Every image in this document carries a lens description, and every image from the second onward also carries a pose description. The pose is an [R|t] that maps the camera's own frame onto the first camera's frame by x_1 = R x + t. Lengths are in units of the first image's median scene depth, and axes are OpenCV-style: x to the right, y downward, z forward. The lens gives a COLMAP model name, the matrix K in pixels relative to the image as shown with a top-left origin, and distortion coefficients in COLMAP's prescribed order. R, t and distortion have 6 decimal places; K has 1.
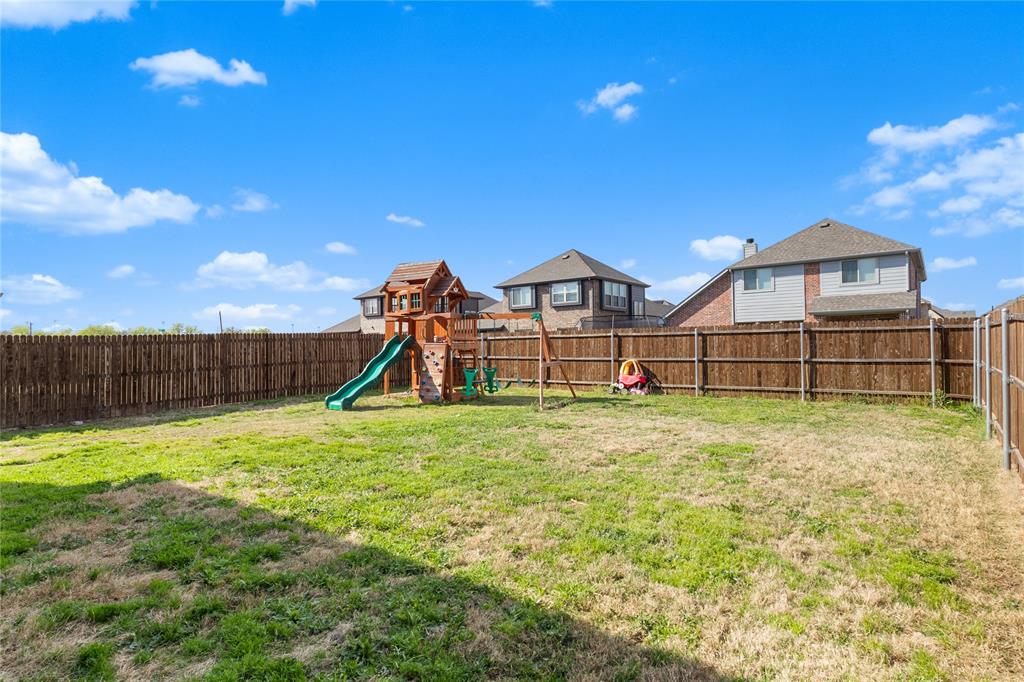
lens RADIAL K [[564.4, 0, 512.5], [0, 564.4, 339.6], [0, 0, 1]] dist [0.002040, -0.001308]
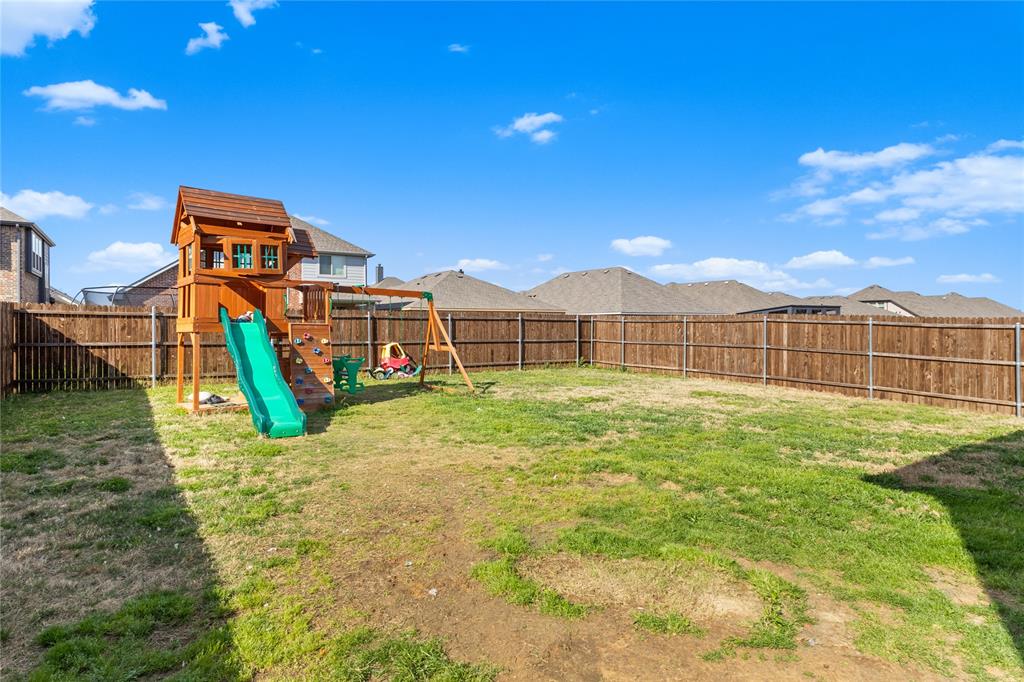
lens RADIAL K [[564.4, 0, 512.0], [0, 564.4, 338.1], [0, 0, 1]] dist [0.002040, -0.001308]
pose [[0.316440, -0.008244, 0.948577, -0.707948], [-0.017061, 0.999751, 0.014380, 0.009890], [-0.948459, -0.020734, 0.316220, 0.535956]]
